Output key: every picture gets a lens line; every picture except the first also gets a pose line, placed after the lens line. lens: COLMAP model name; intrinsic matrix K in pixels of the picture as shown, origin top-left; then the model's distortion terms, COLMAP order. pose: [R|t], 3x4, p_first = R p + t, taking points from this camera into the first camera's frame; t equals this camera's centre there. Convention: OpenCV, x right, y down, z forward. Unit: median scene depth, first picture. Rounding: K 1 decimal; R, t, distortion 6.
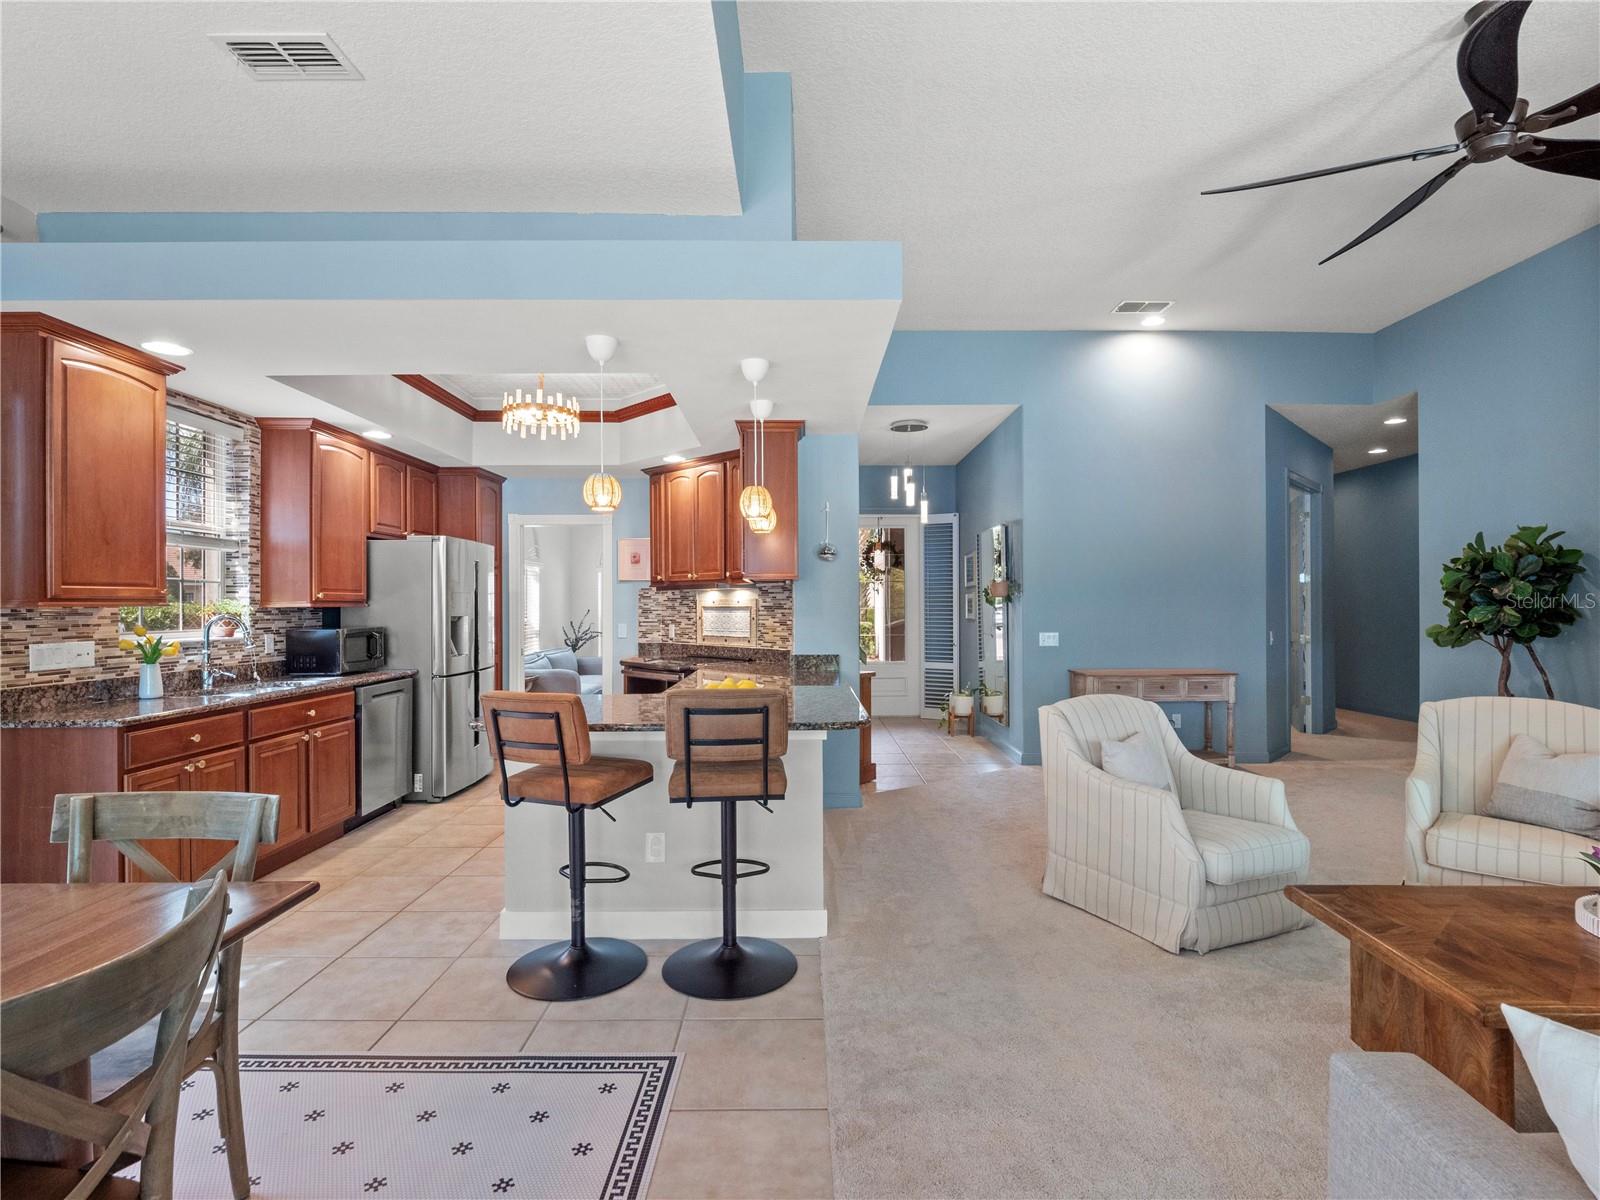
lens RADIAL K [[781.7, 0, 804.1], [0, 781.7, 605.2], [0, 0, 1]] dist [-0.010534, -0.002577]
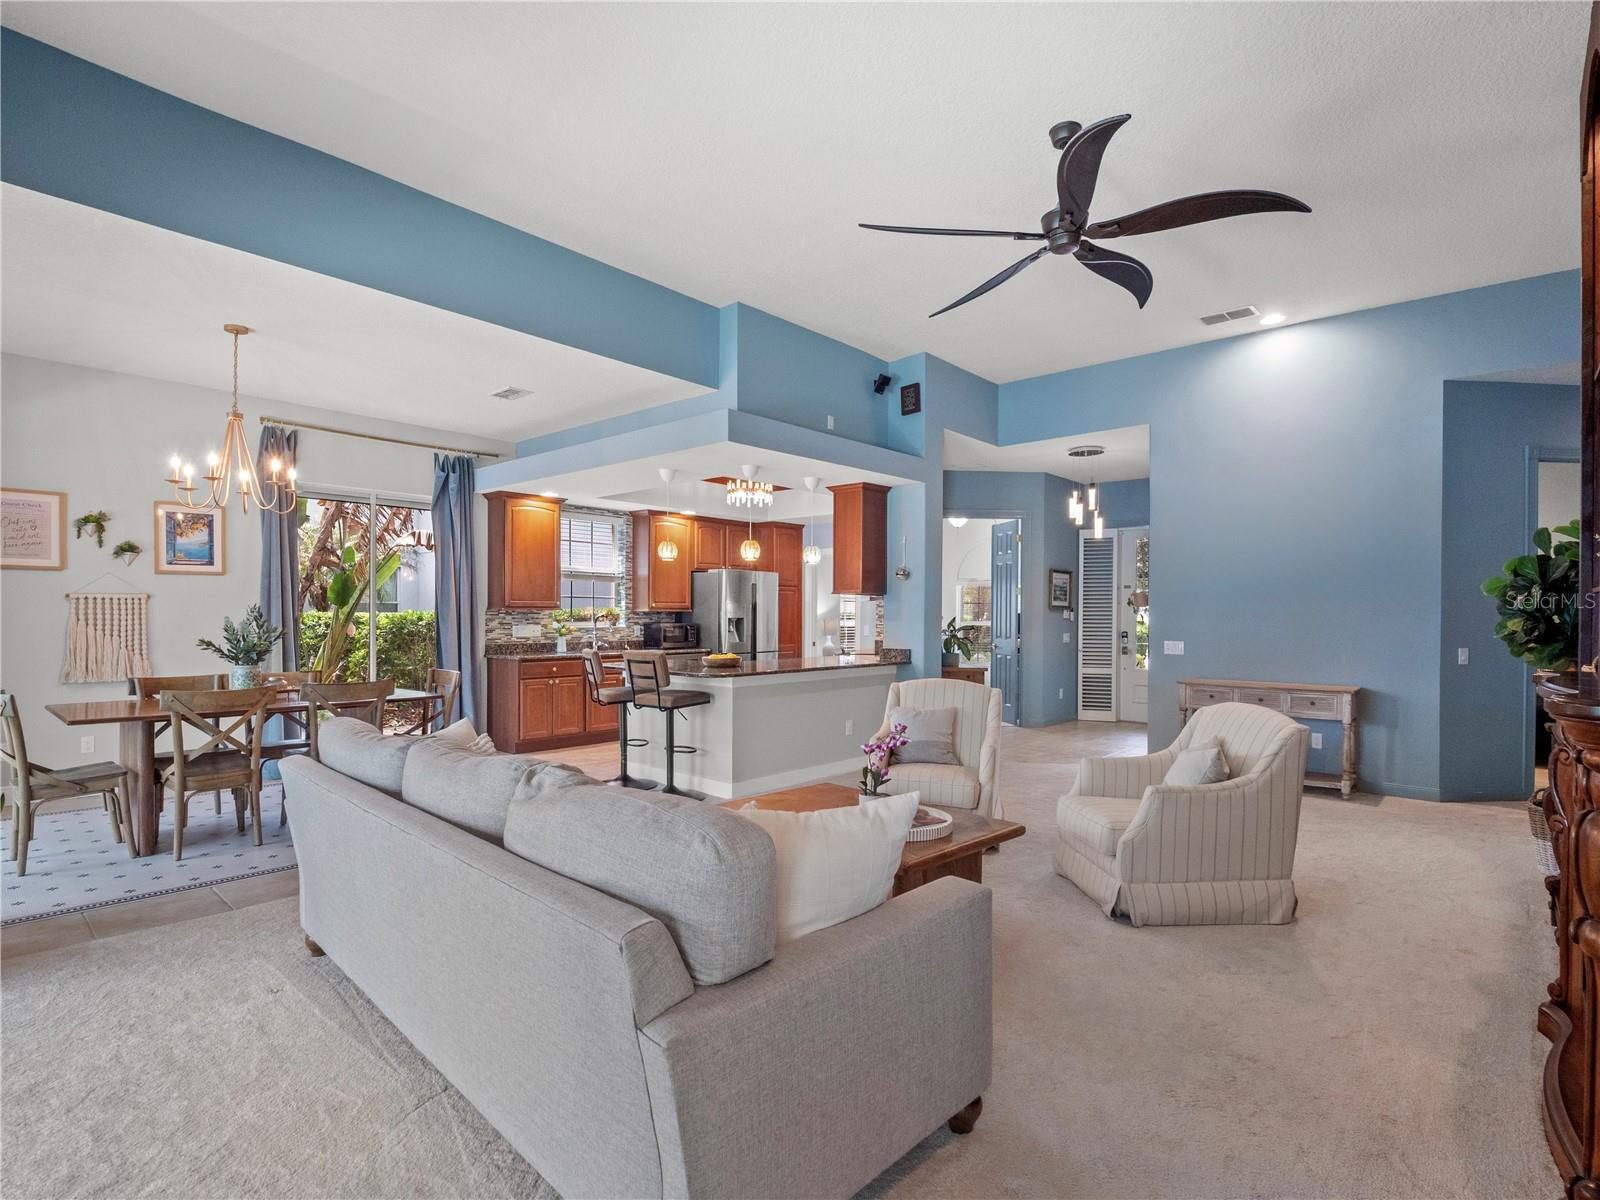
lens RADIAL K [[781.7, 0, 795.6], [0, 781.7, 625.2], [0, 0, 1]] dist [-0.010534, -0.002577]
pose [[0.738509, 0.018142, -0.674000, 0.878345], [-0.008302, 0.999807, 0.017816, -0.000410], [0.674193, -0.007562, 0.738517, -0.140880]]
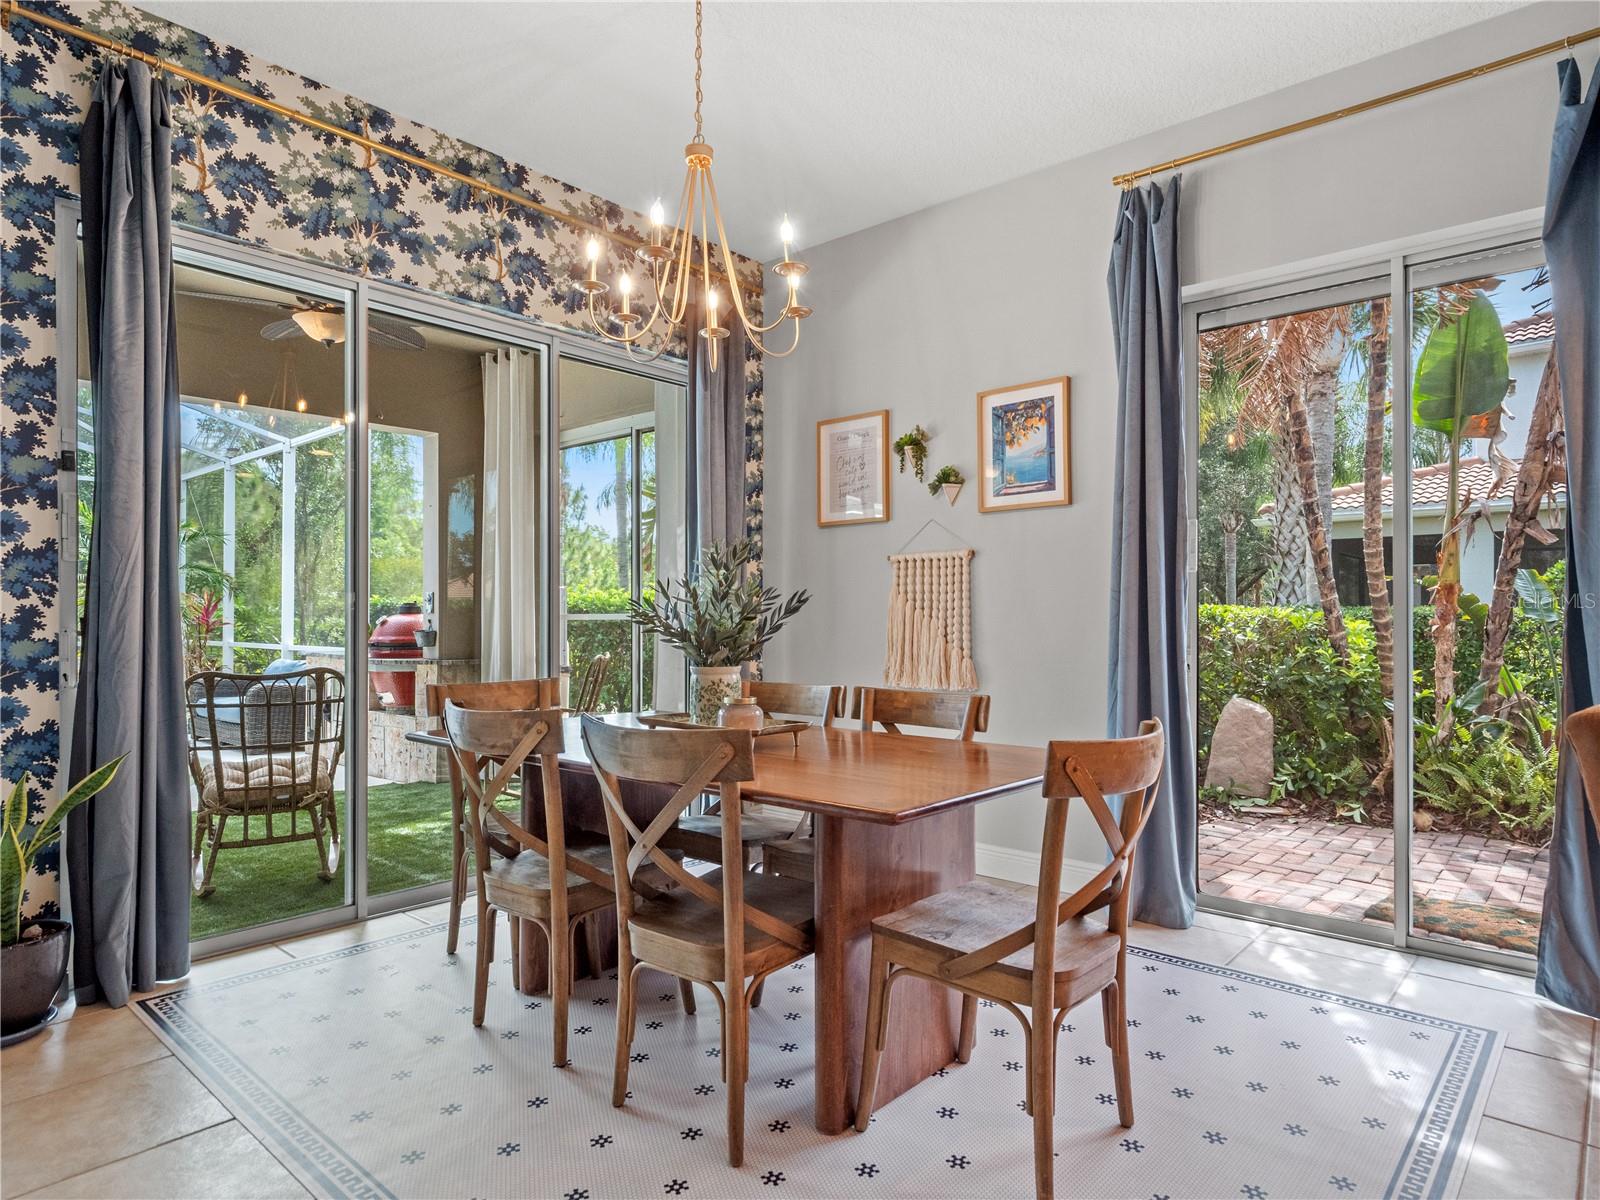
lens RADIAL K [[923.1, 0, 791.0], [0, 923.1, 603.7], [0, 0, 1]] dist [-0.000307, 0.000611]
pose [[-0.668643, -0.002170, -0.743581, 0.070795], [0.002897, 0.999981, -0.005523, 0.037943], [0.743578, -0.005847, -0.668623, 0.536657]]
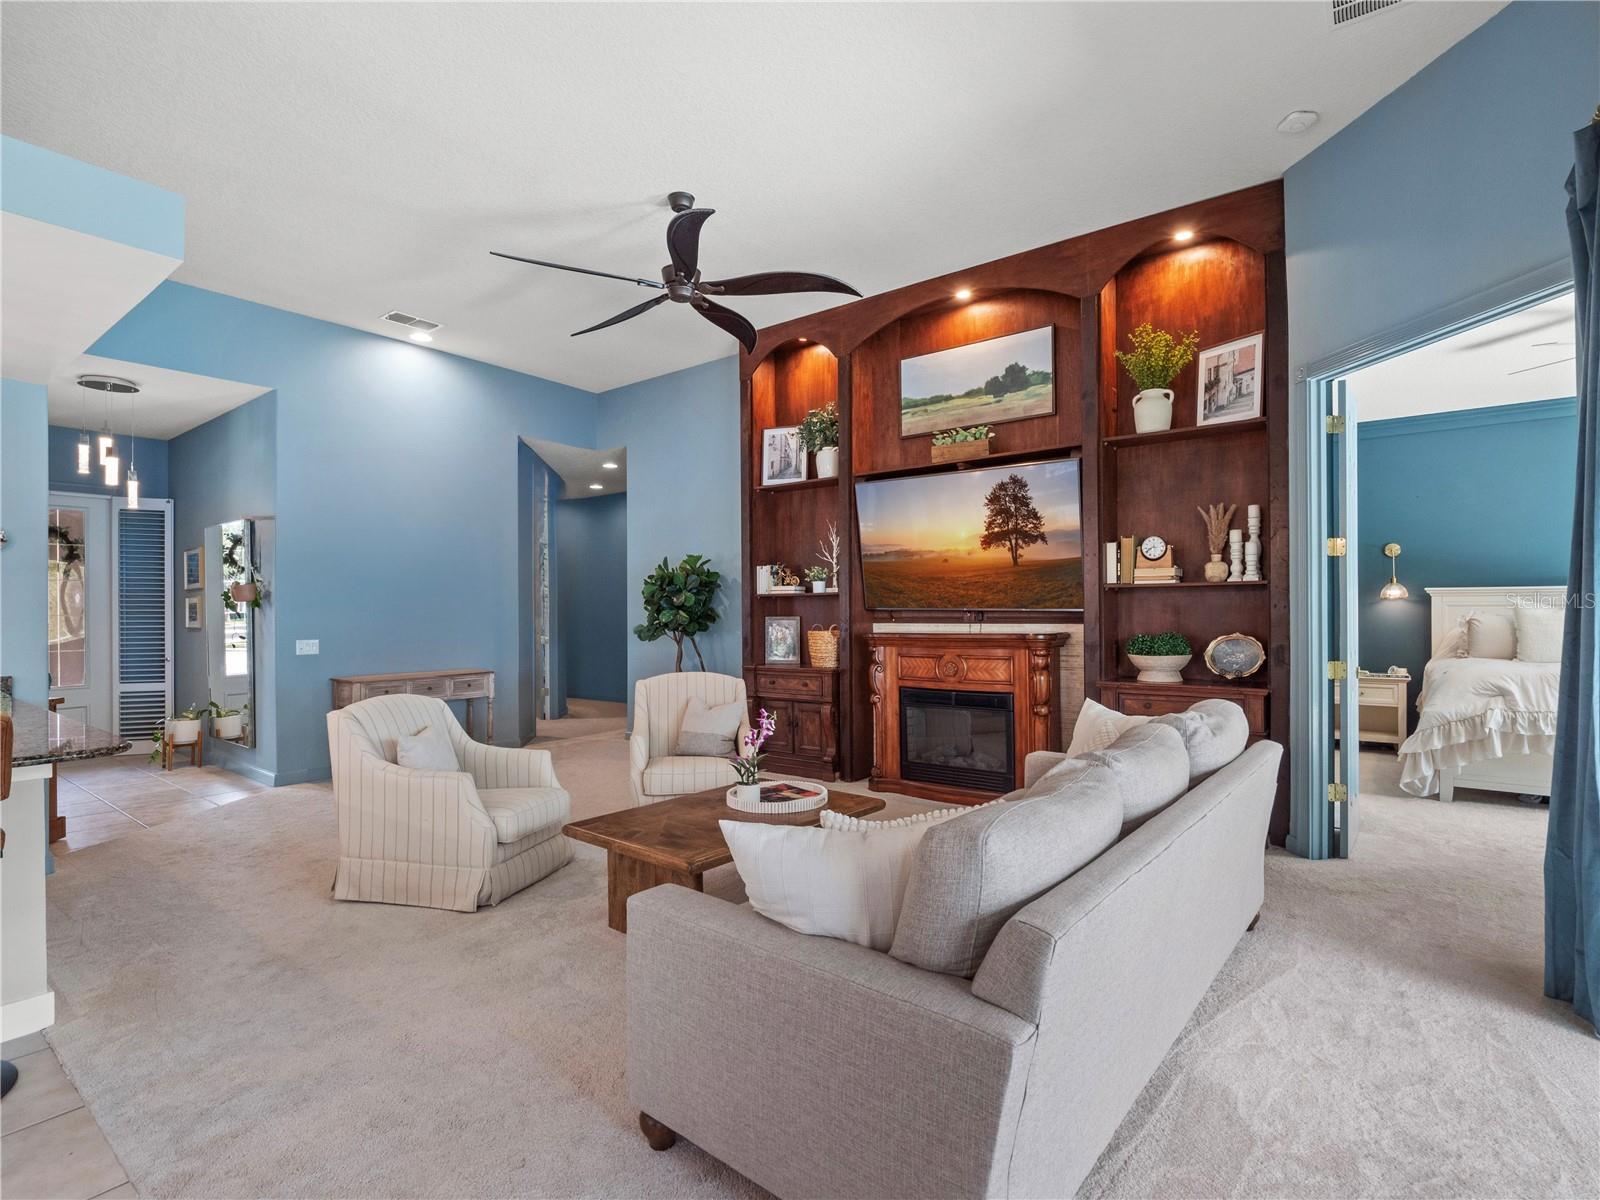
lens RADIAL K [[781.7, 0, 807.8], [0, 781.7, 610.0], [0, 0, 1]] dist [-0.010534, -0.002577]
pose [[0.610279, 0.000455, 0.792187, -0.079890], [0.003280, 0.999990, -0.003101, 0.005971], [-0.792180, 0.004491, 0.610271, -0.054765]]
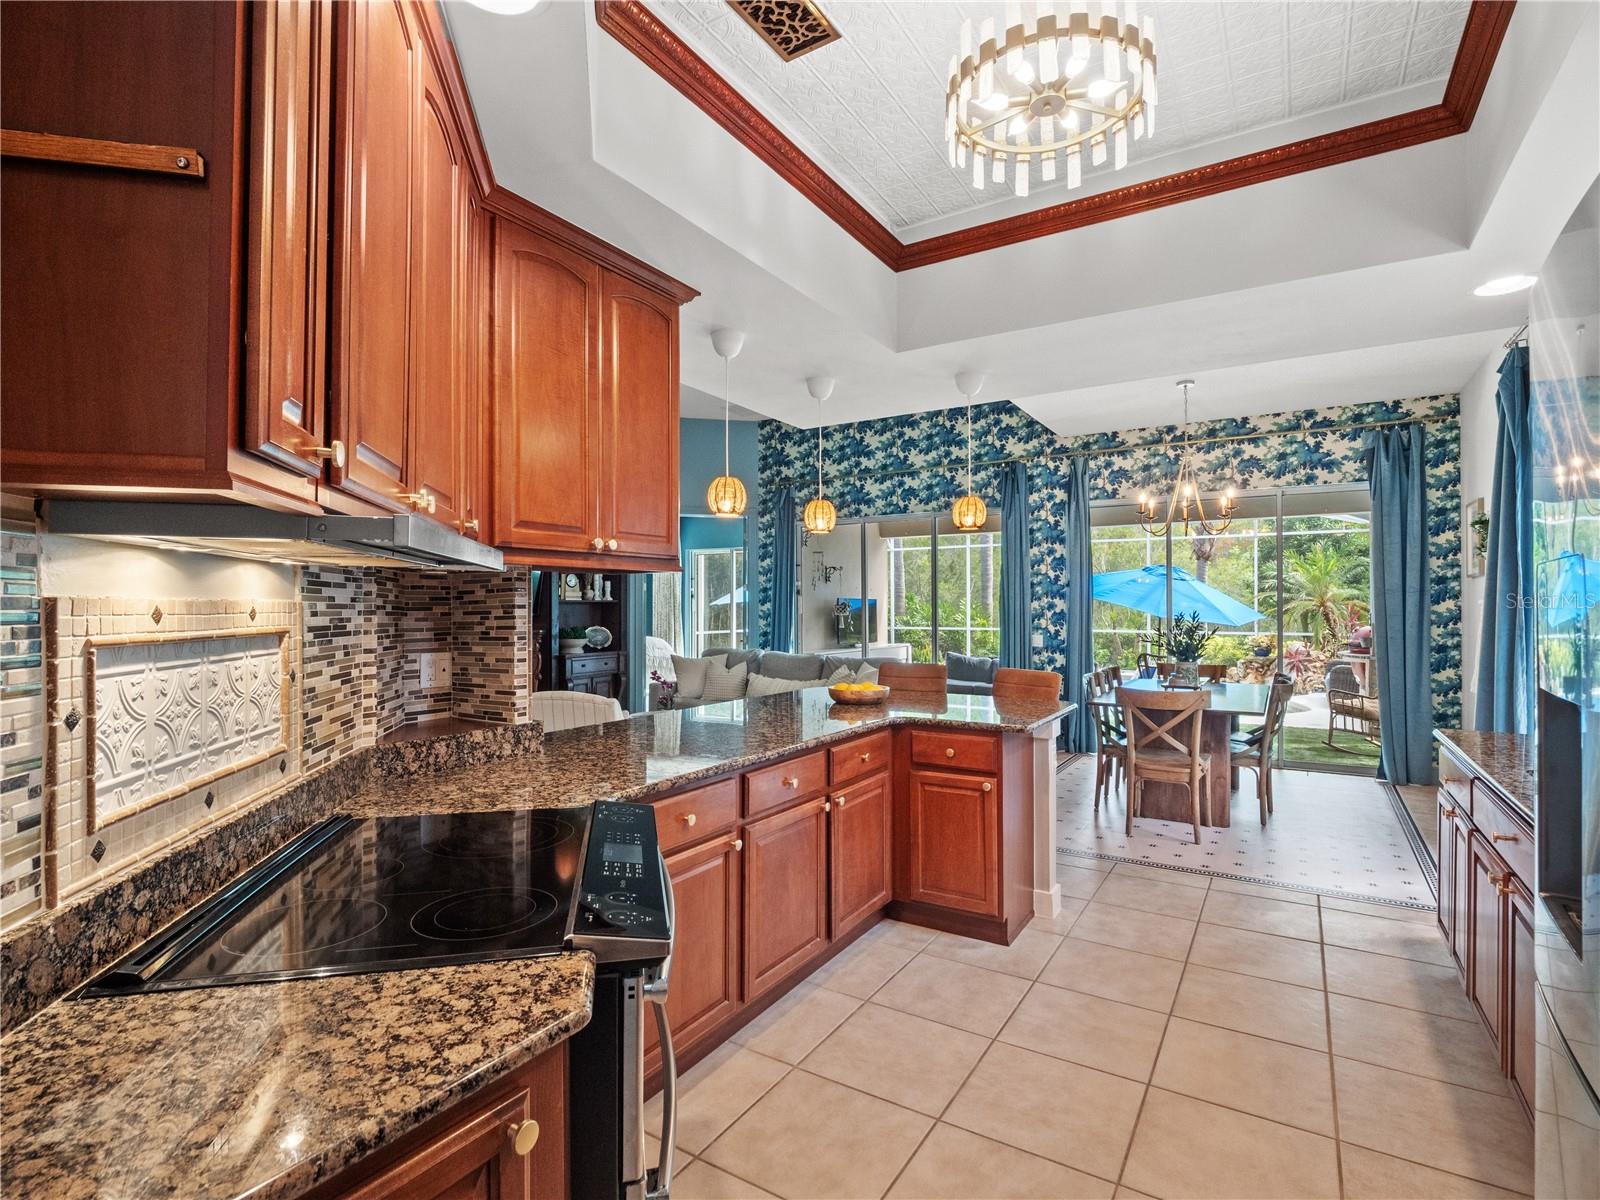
lens RADIAL K [[781.7, 0, 802.6], [0, 781.7, 607.2], [0, 0, 1]] dist [-0.010534, -0.002577]
pose [[-0.842855, 0.003243, 0.538130, -0.458798], [0.002167, 0.999994, -0.002632, -0.006900], [-0.538136, -0.001052, -0.842858, 1.446140]]
